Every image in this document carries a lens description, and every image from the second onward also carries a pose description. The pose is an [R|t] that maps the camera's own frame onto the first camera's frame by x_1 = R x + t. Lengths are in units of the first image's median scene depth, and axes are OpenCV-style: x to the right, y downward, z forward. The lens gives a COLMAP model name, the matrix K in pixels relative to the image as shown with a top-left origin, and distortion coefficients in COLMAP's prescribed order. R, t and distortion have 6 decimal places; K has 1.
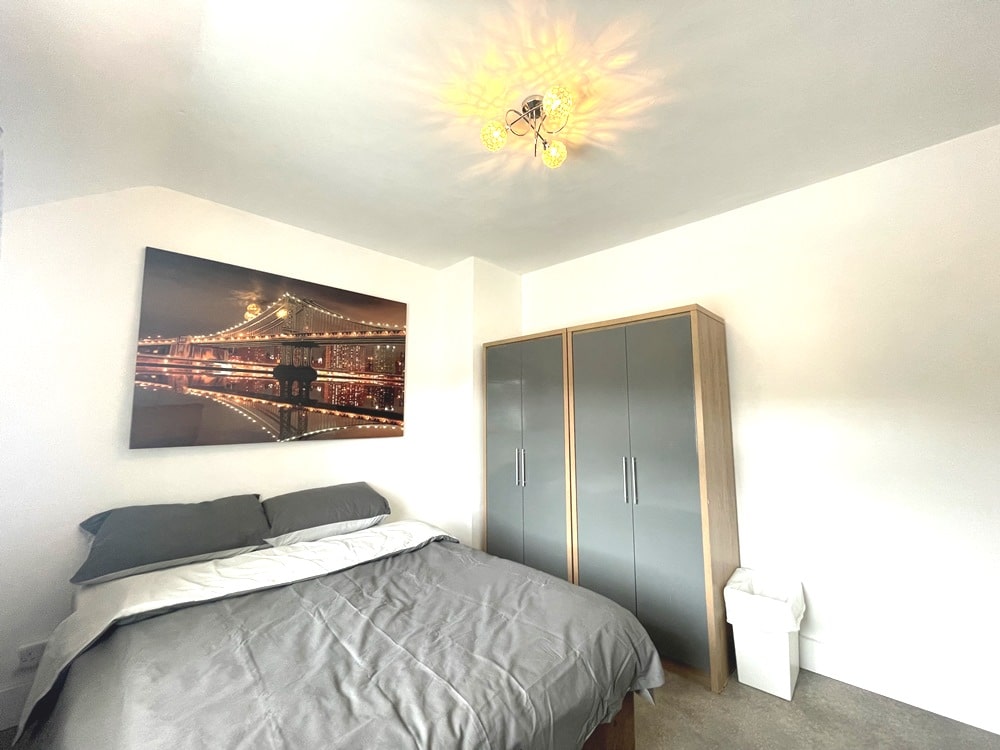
lens RADIAL K [[403.0, 0, 500.0], [0, 403.0, 375.0], [0, 0, 1]] dist [-0.001584, 0.000010]
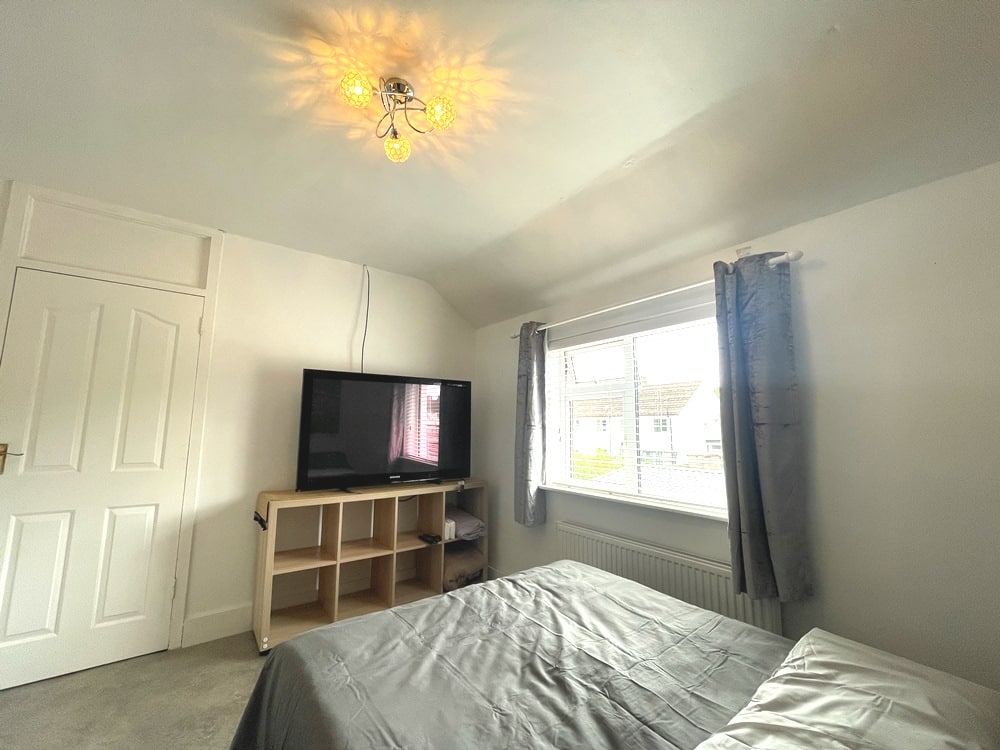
lens RADIAL K [[400.7, 0, 500.0], [0, 400.7, 375.0], [0, 0, 1]] dist [-0.000455, -0.000025]
pose [[-0.989905, 0.014482, 0.140987, -0.177179], [-0.018994, 0.972236, -0.233230, 0.124517], [-0.140451, -0.233553, -0.962147, 1.145700]]
